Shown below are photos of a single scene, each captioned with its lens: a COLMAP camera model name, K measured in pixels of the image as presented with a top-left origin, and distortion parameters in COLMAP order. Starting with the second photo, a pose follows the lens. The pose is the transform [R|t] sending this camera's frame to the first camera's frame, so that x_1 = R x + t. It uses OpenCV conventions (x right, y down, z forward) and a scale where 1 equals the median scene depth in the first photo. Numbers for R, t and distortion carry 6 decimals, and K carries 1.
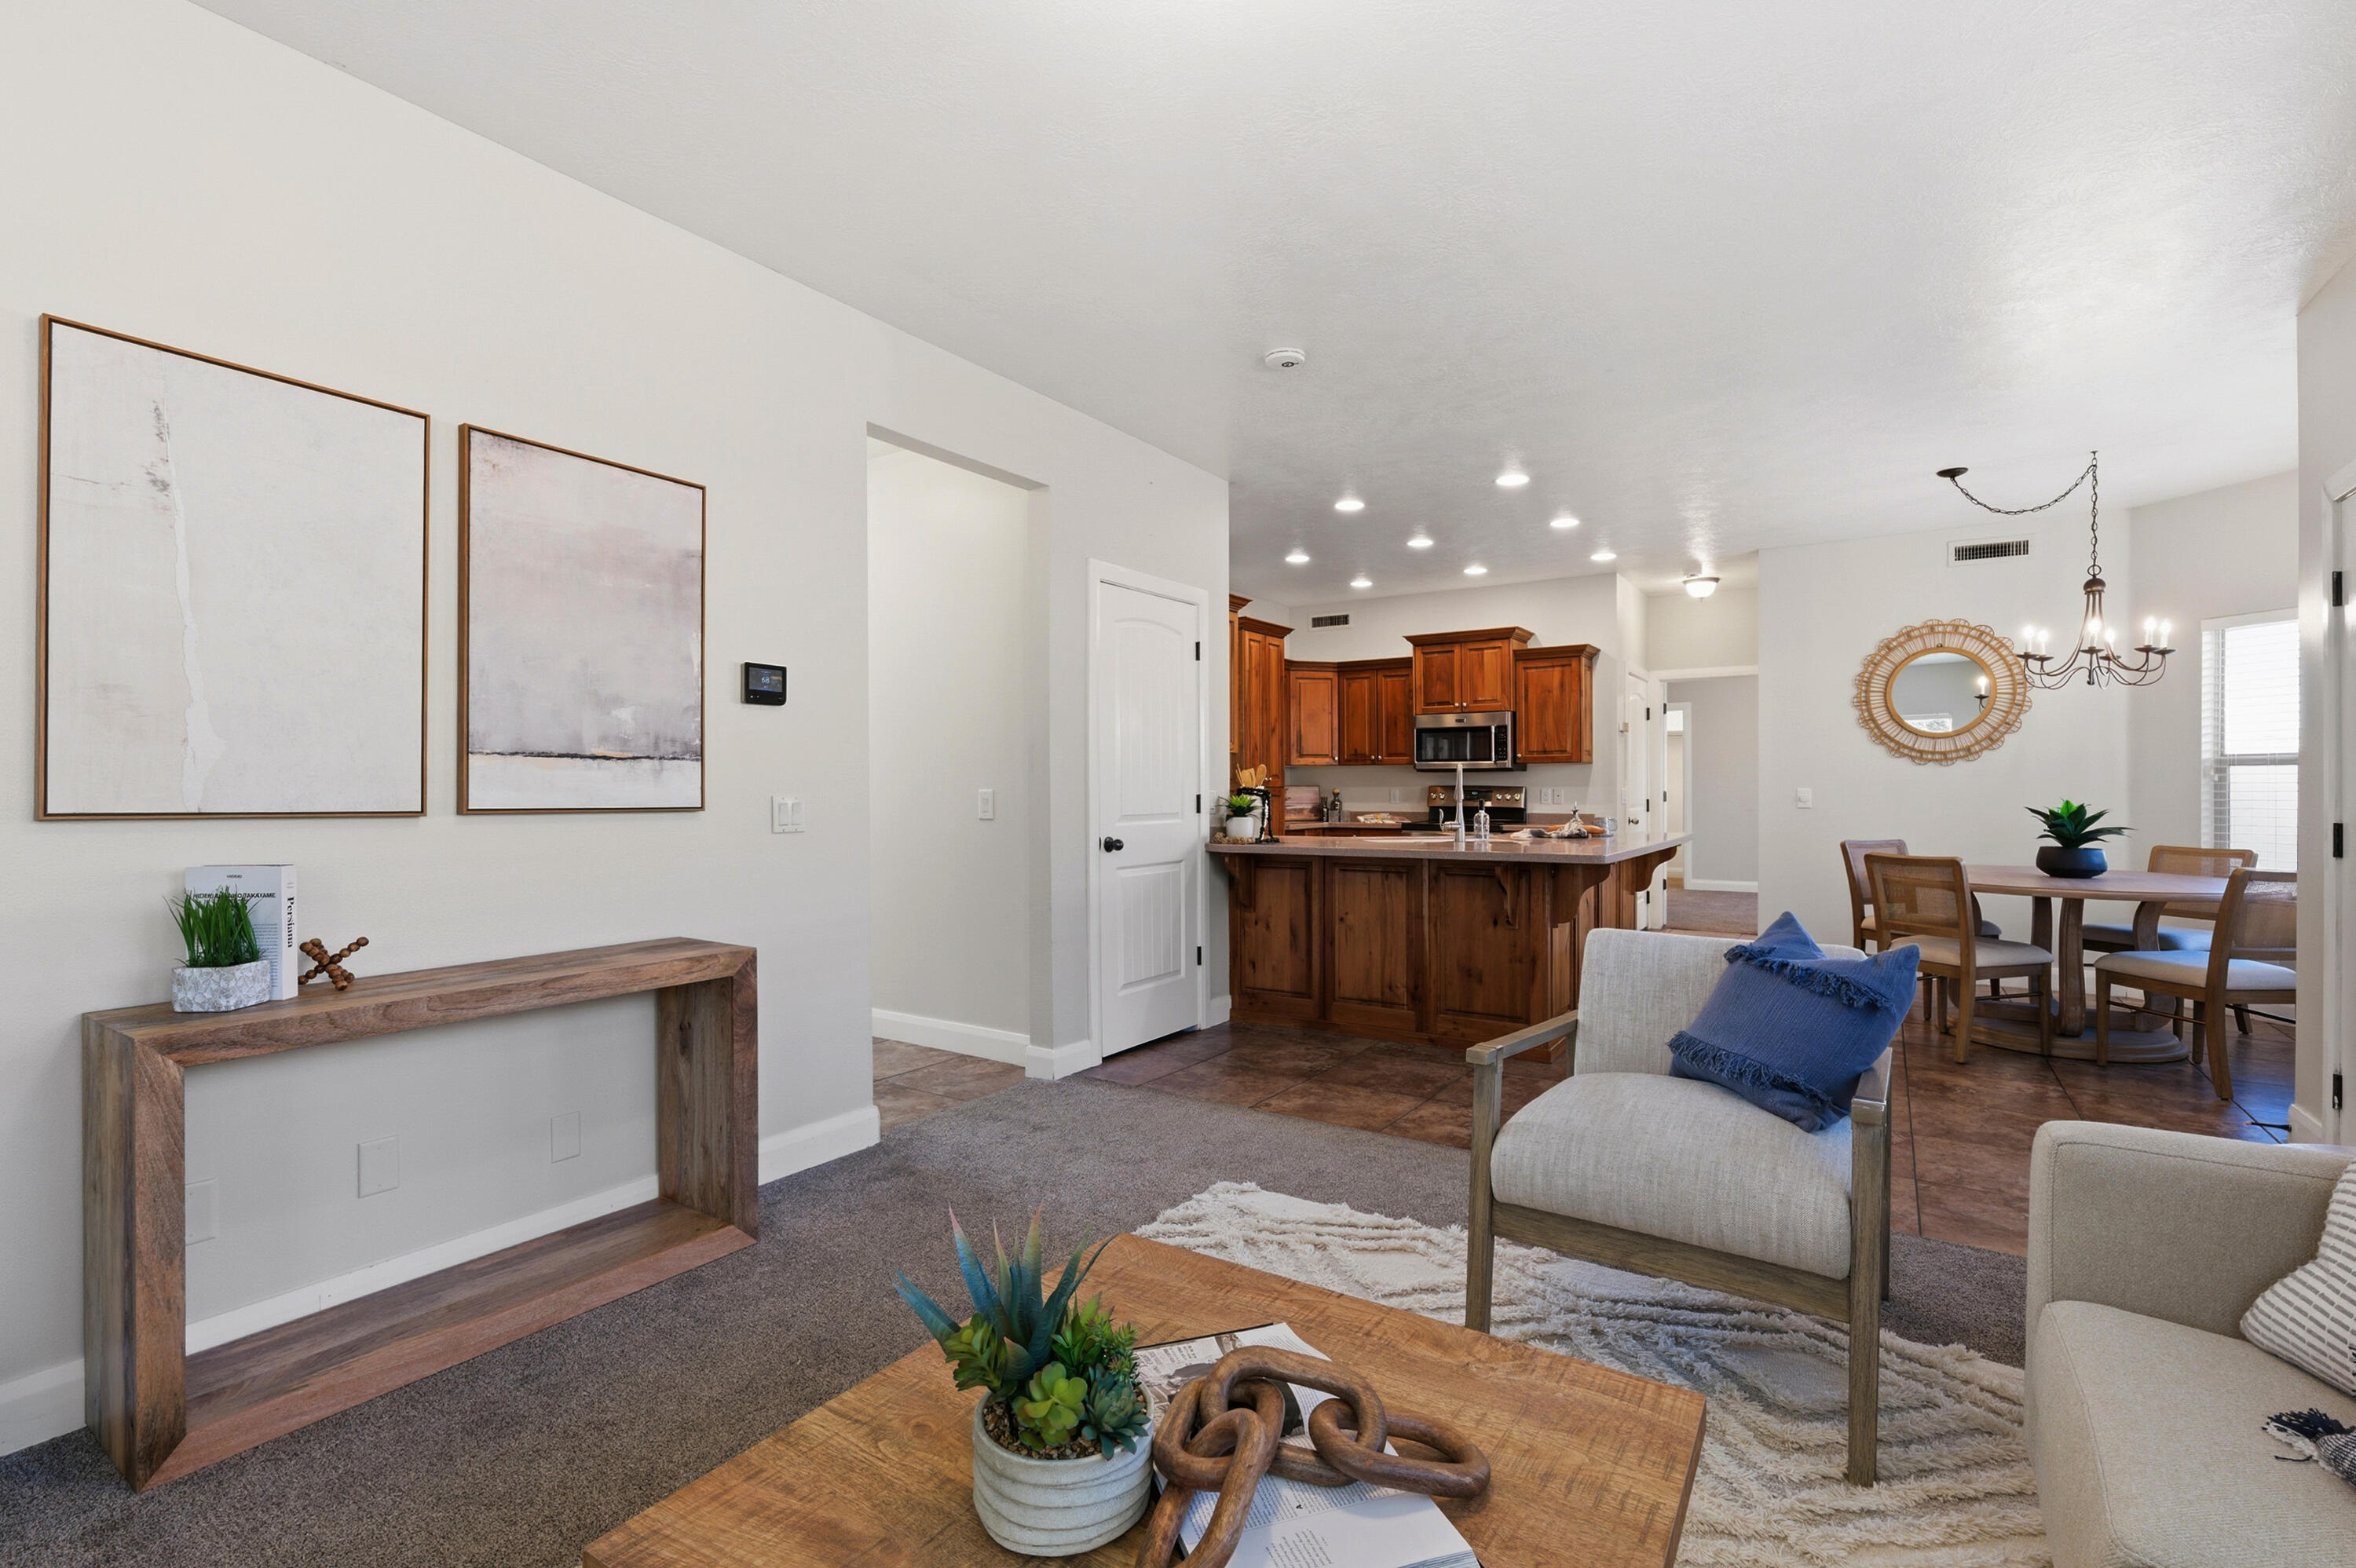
lens RADIAL K [[1073.2, 0, 1177.4], [0, 1073.2, 786.9], [0, 0, 1]] dist [0.000480, 0.000042]
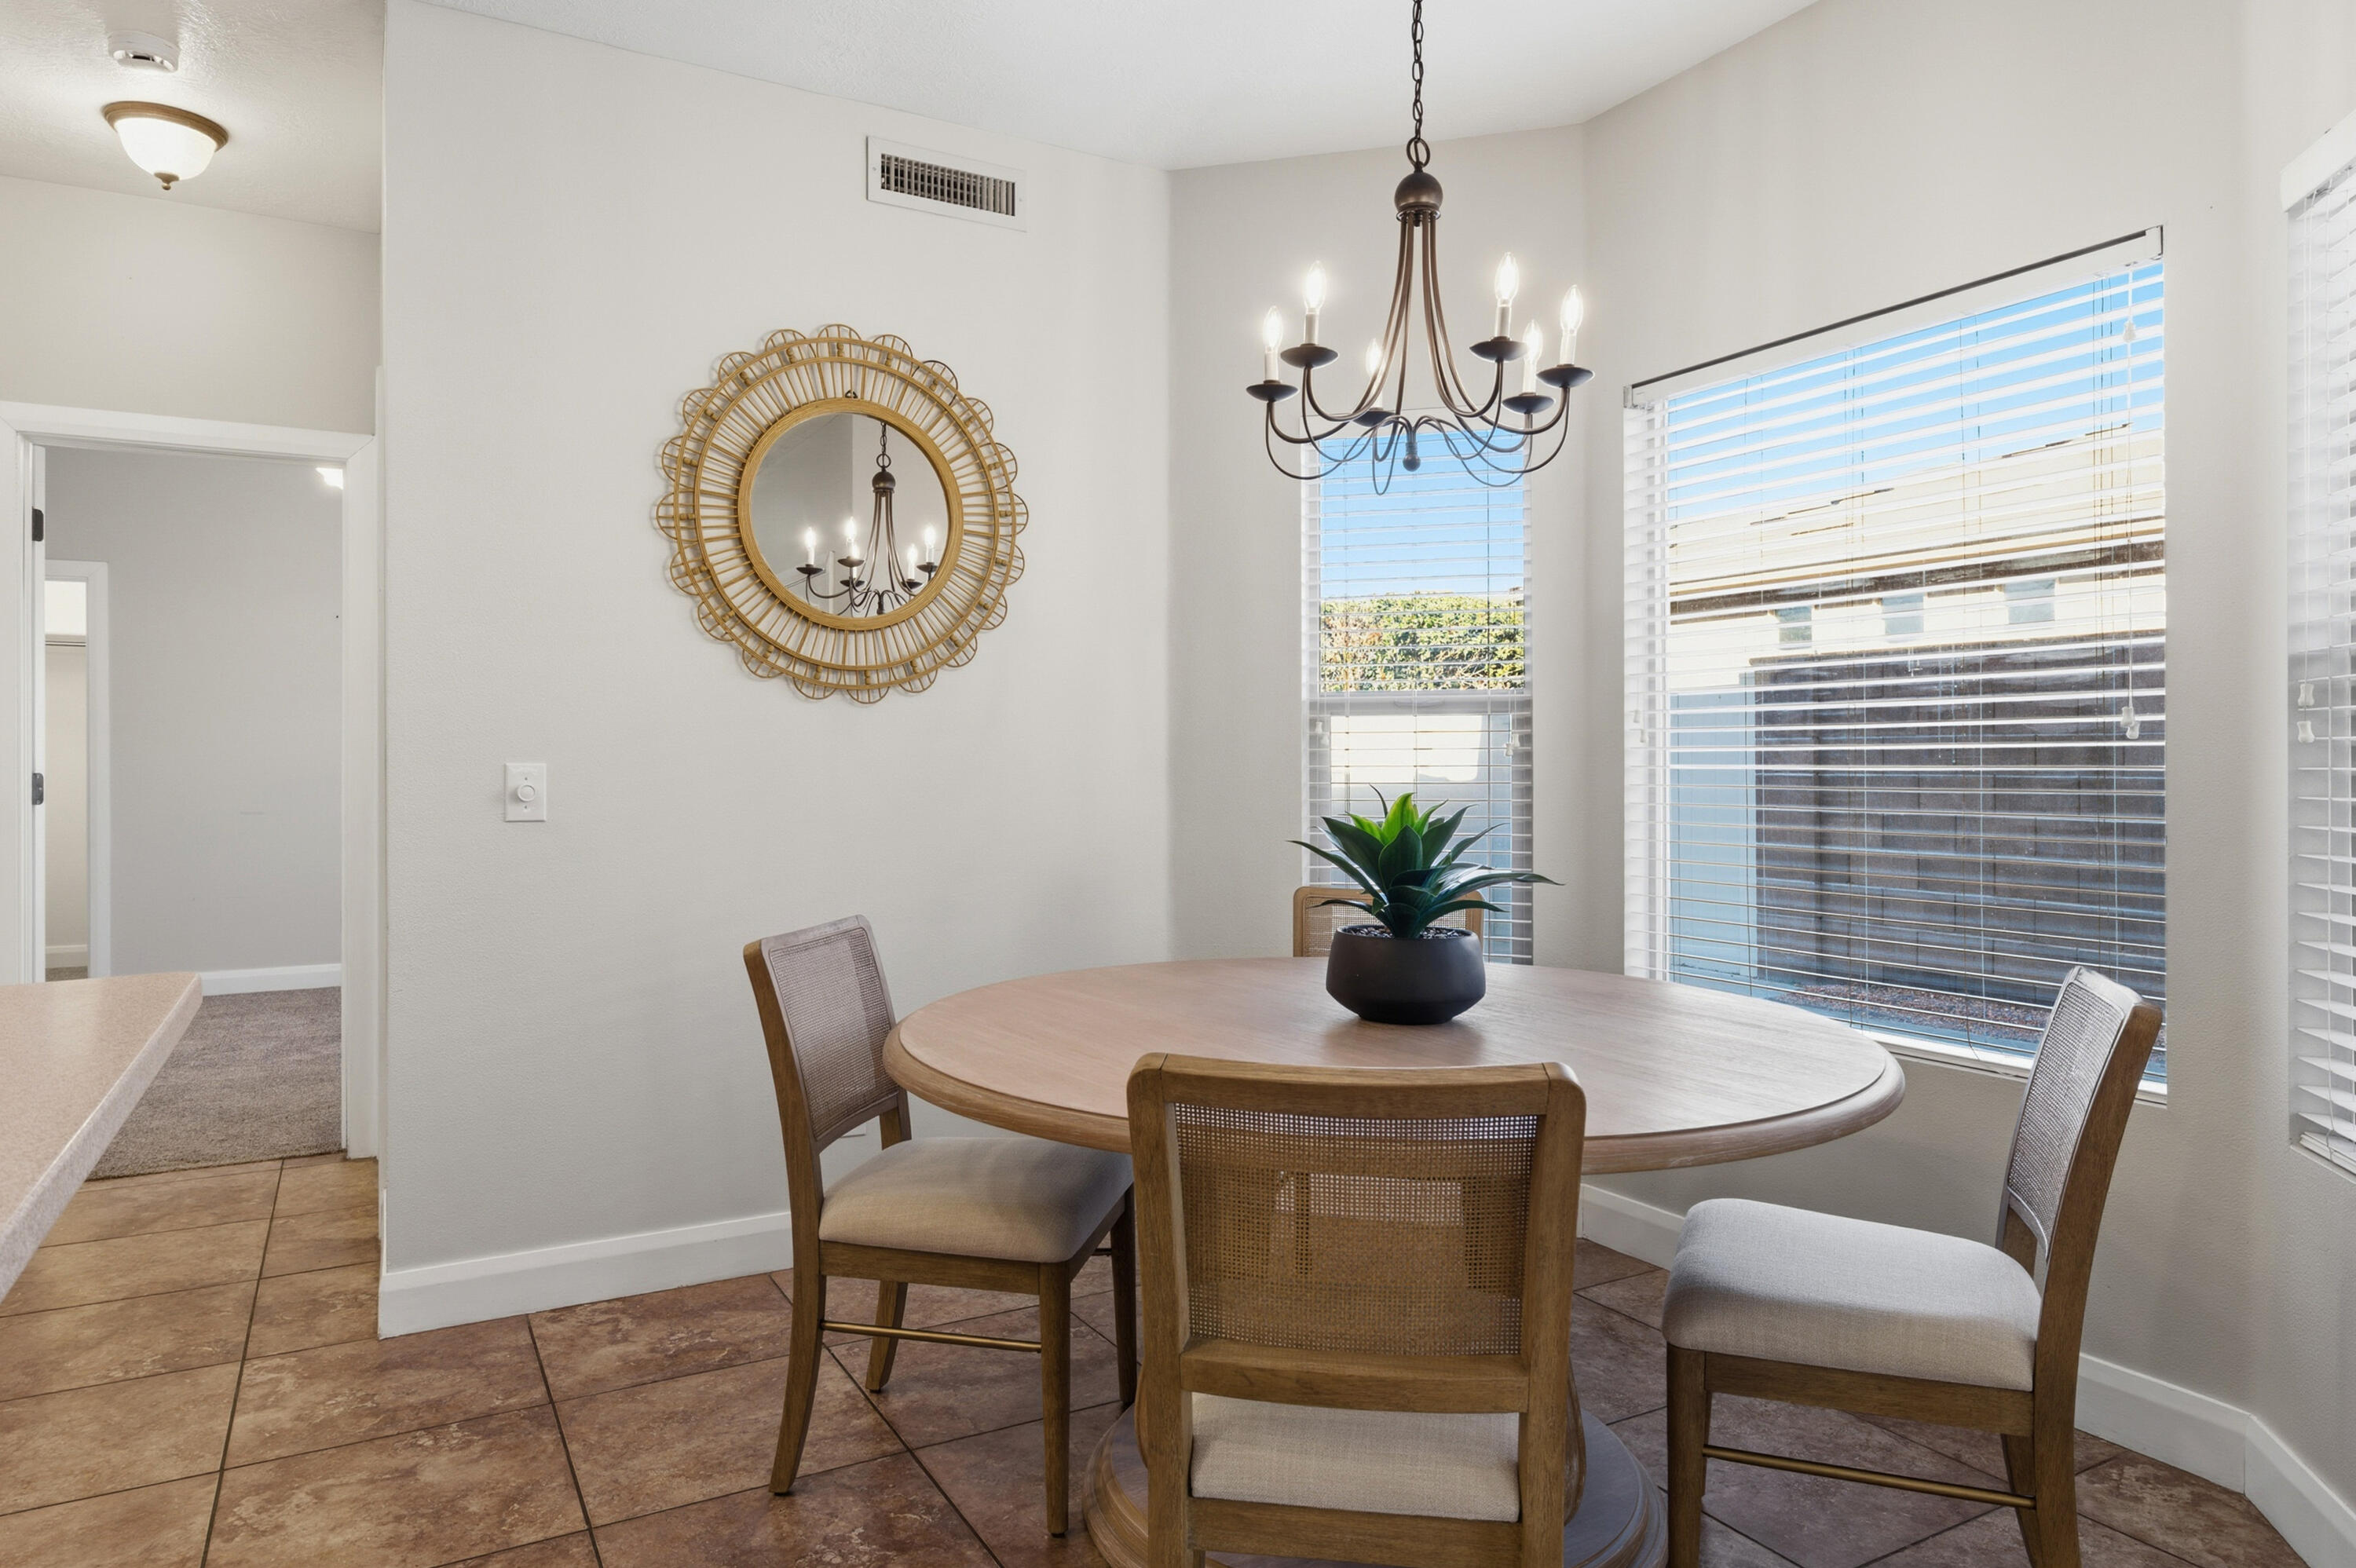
lens RADIAL K [[1465.7, 0, 1179.2], [0, 1465.7, 772.0], [0, 0, 1]] dist [0.005975, 0.001141]
pose [[0.466432, -0.009264, 0.884509, 0.287099], [0.000789, 0.999949, 0.010057, 0.000295], [-0.884557, -0.003993, 0.466415, 0.634634]]
